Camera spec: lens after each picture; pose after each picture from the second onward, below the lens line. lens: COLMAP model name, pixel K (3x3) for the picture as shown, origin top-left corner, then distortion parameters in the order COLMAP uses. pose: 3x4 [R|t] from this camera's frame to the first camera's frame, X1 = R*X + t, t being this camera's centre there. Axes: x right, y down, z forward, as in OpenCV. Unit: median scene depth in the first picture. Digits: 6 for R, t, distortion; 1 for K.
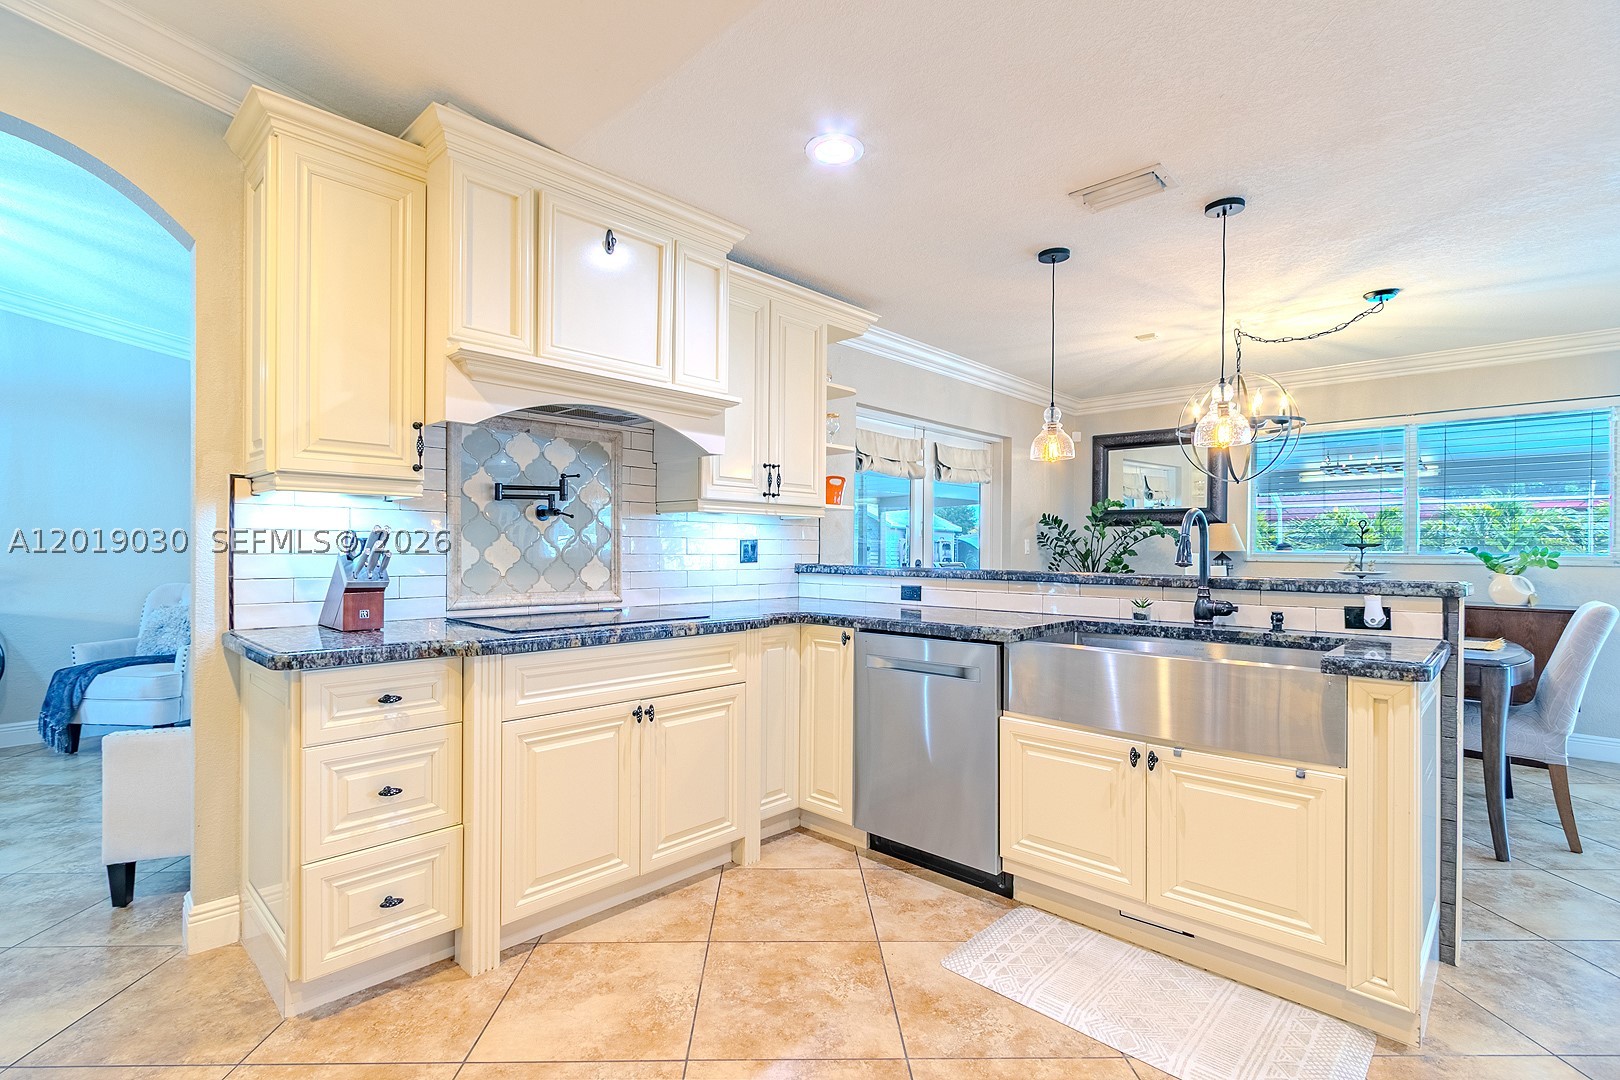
lens RADIAL K [[744.1, 0, 798.0], [0, 744.1, 551.5], [0, 0, 1]] dist [0.004324, -0.001106]
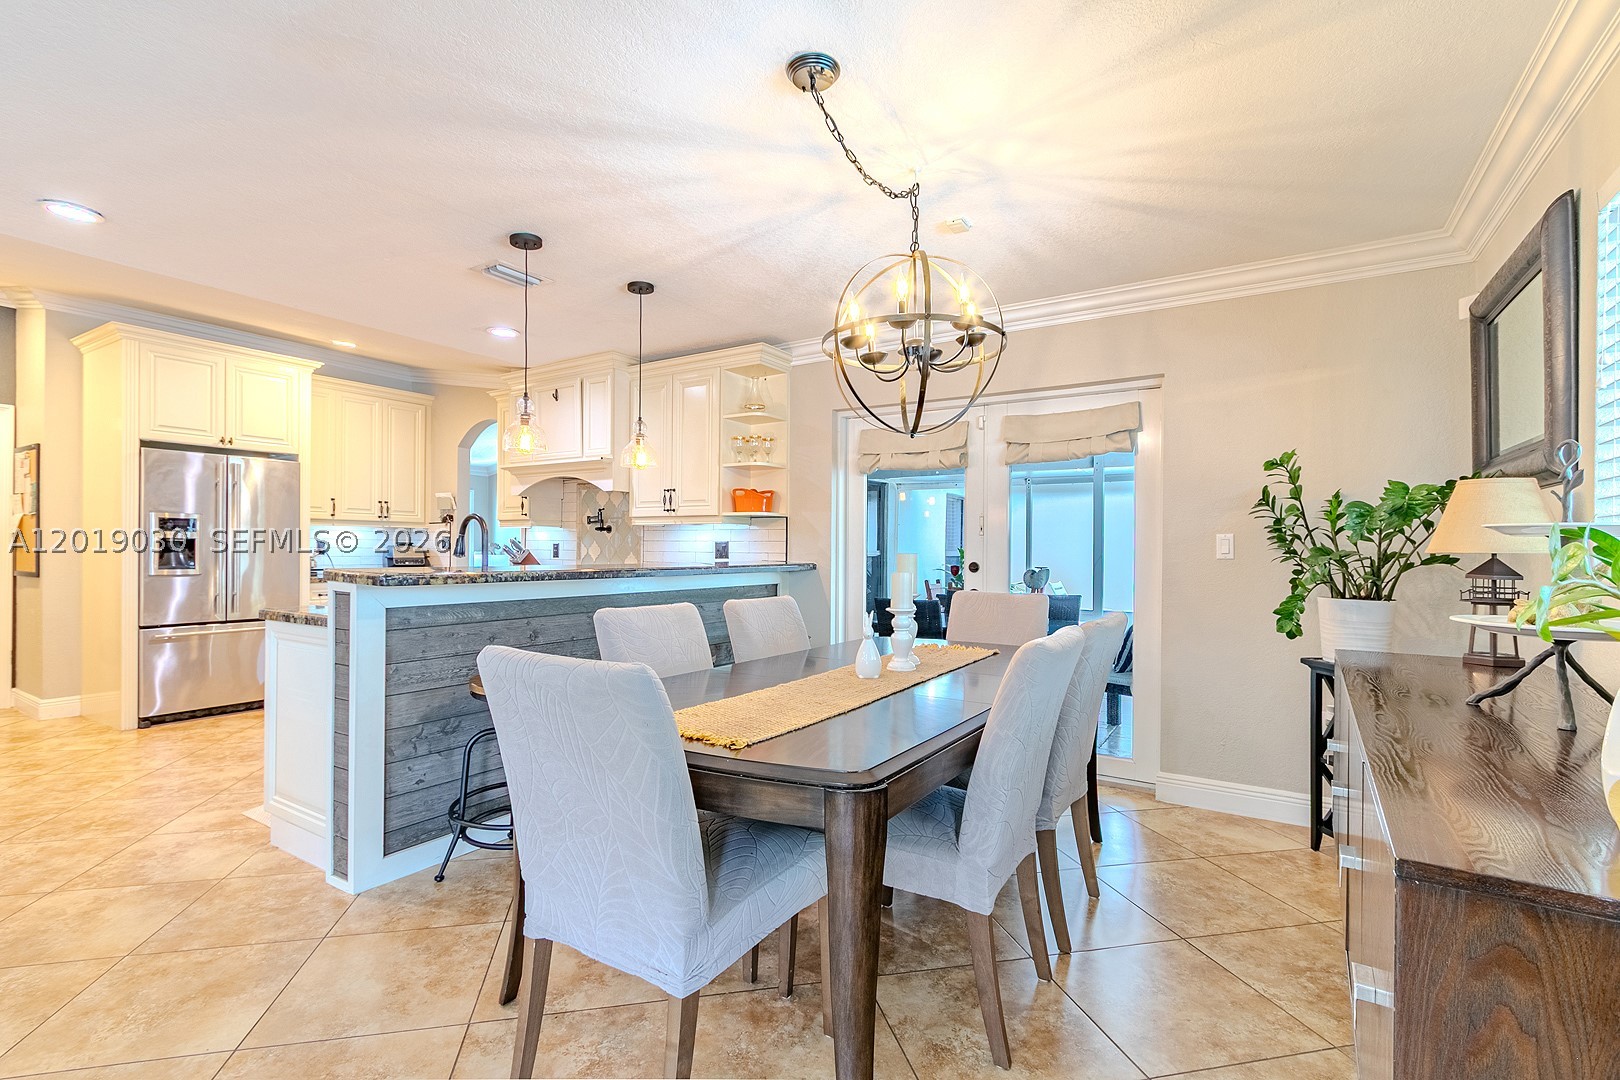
lens RADIAL K [[744.1, 0, 798.0], [0, 744.1, 551.5], [0, 0, 1]] dist [0.004324, -0.001106]
pose [[0.194179, -0.001408, -0.980965, 1.621822], [-0.010267, 0.999941, -0.003468, 0.006846], [0.980912, 0.010745, 0.194153, 1.099008]]
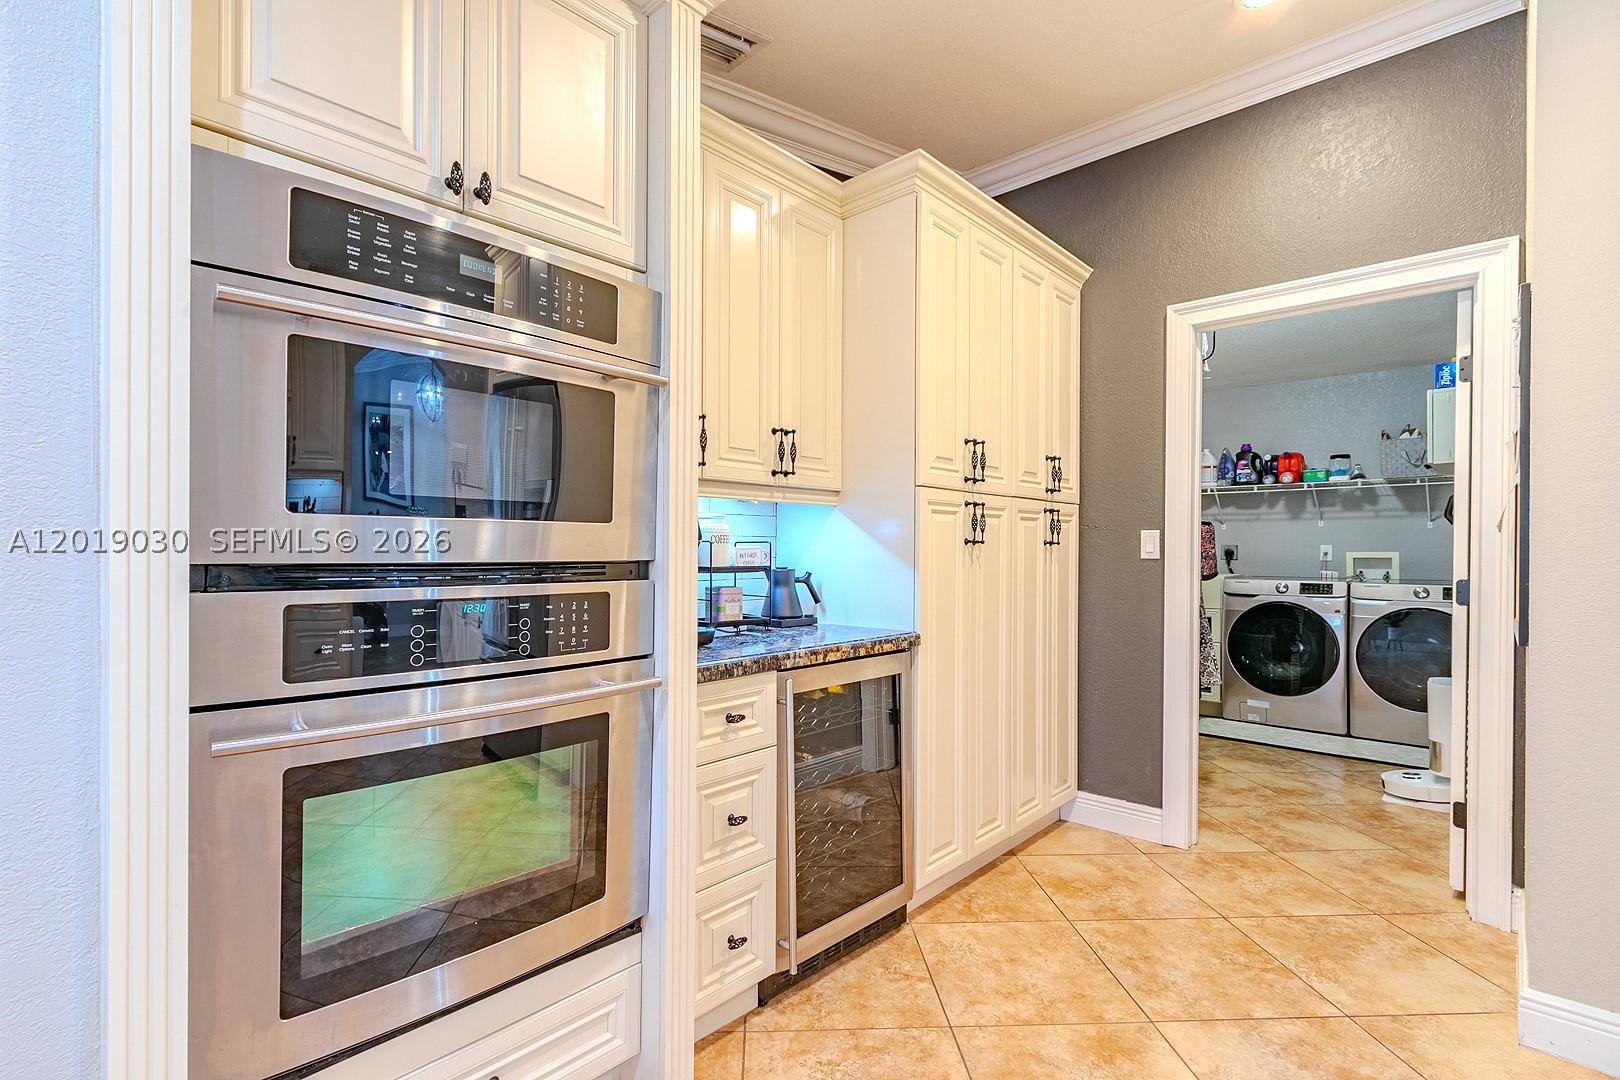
lens RADIAL K [[744.1, 0, 798.0], [0, 744.1, 551.5], [0, 0, 1]] dist [0.004324, -0.001106]
pose [[-0.999616, -0.008911, -0.026248, 0.249078], [-0.009076, 0.999940, 0.006149, 0.000223], [0.026192, 0.006385, -0.999637, 0.345546]]
